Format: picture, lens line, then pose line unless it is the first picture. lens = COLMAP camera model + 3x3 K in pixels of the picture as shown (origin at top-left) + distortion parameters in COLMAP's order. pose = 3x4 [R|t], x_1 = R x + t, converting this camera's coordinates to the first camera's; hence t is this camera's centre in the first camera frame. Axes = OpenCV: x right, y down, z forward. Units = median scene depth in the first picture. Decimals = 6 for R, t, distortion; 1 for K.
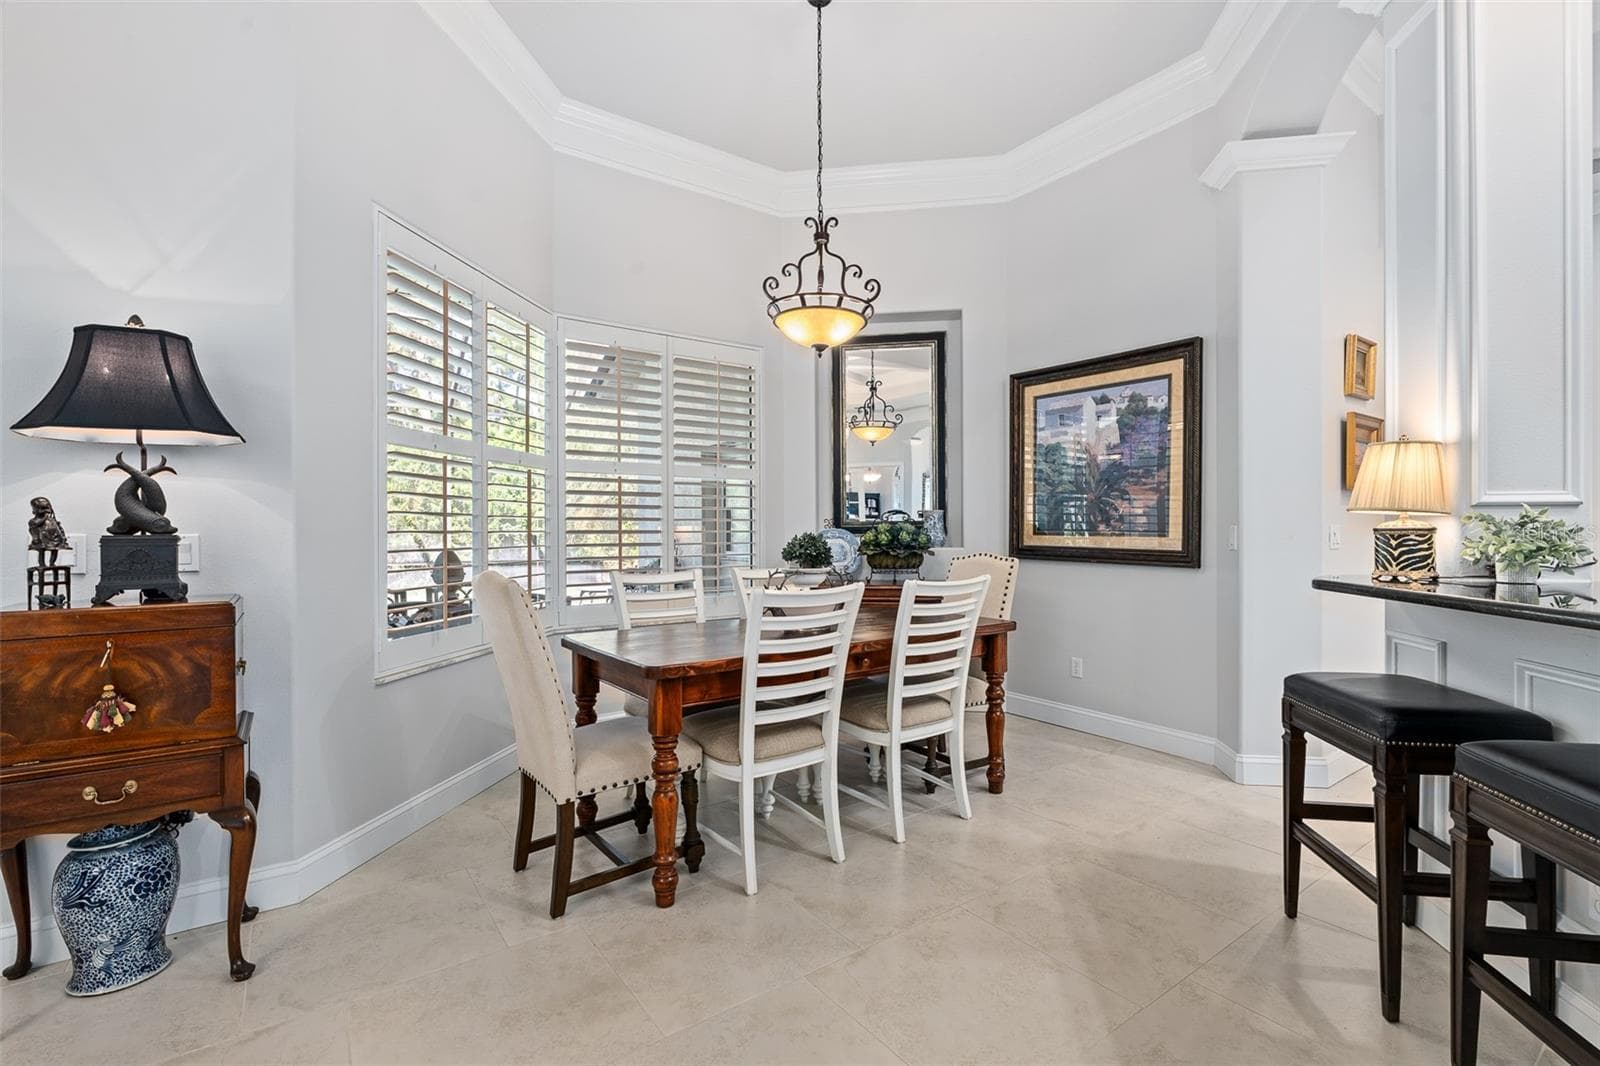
lens RADIAL K [[717.1, 0, 798.1], [0, 717.1, 522.2], [0, 0, 1]] dist [-0.003617, 0.001002]
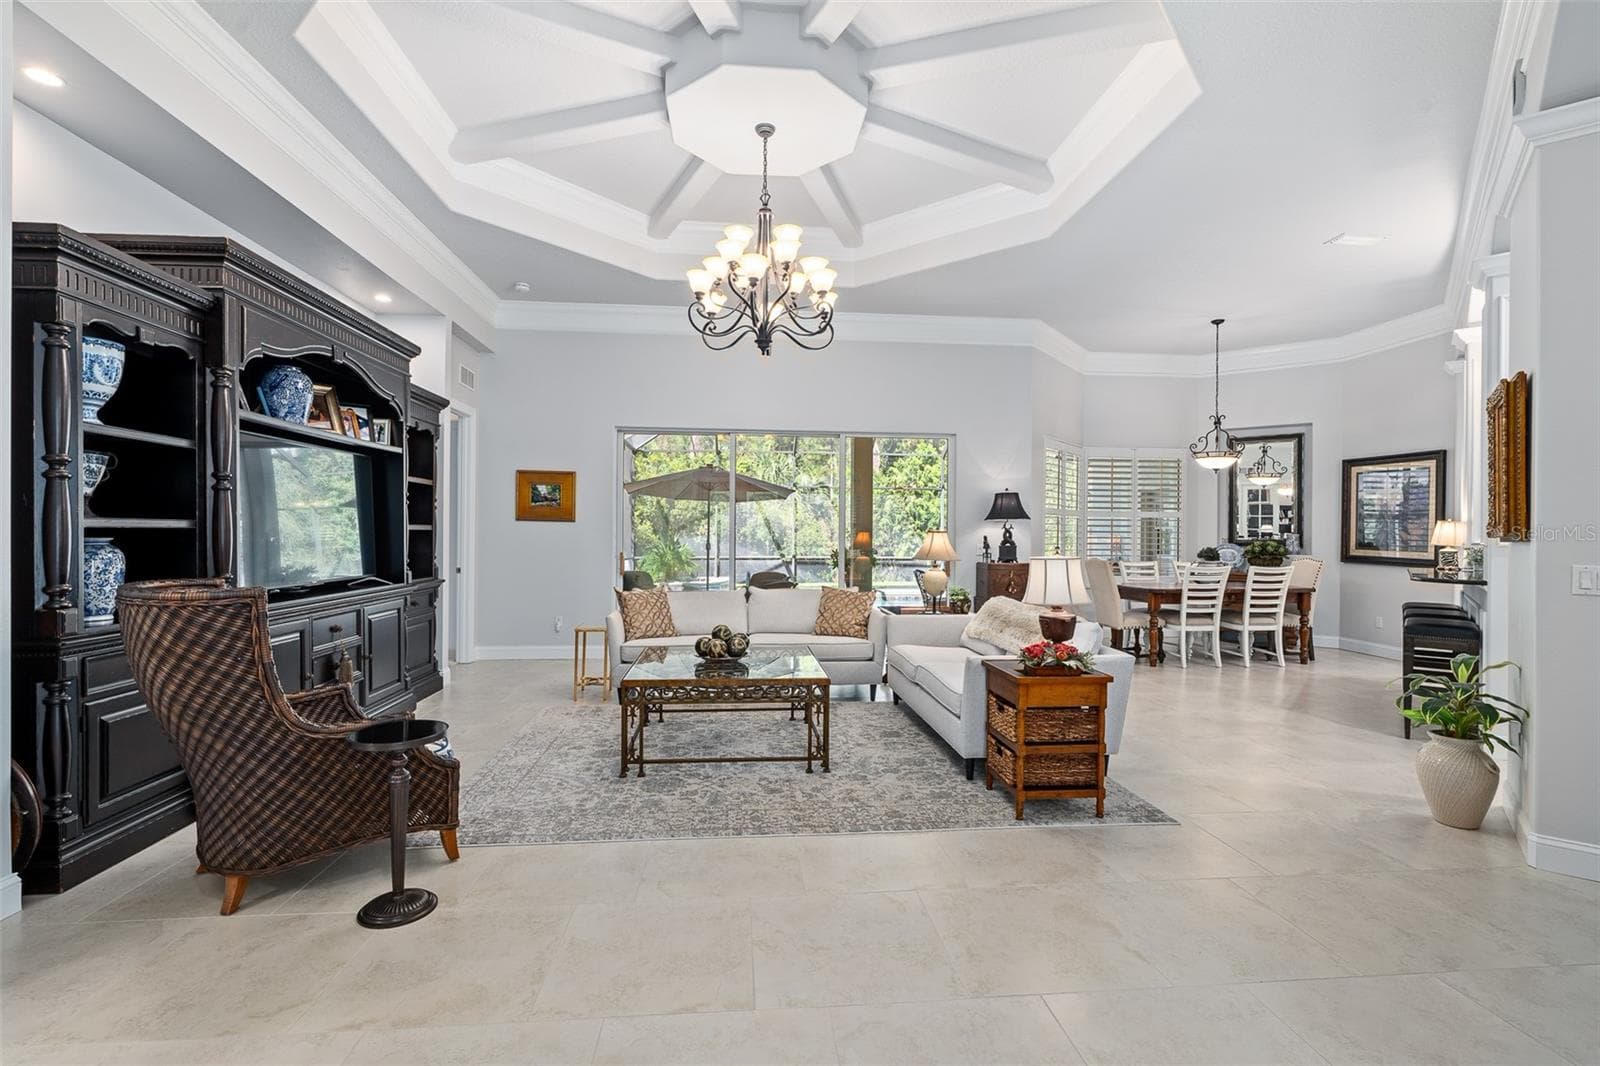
lens RADIAL K [[727.7, 0, 803.2], [0, 727.7, 528.4], [0, 0, 1]] dist [-0.002642, -0.000232]
pose [[0.869713, 0.010228, -0.493452, 0.031473], [-0.005731, 0.999927, 0.010624, -0.066136], [0.493524, -0.006411, 0.869708, -1.791035]]
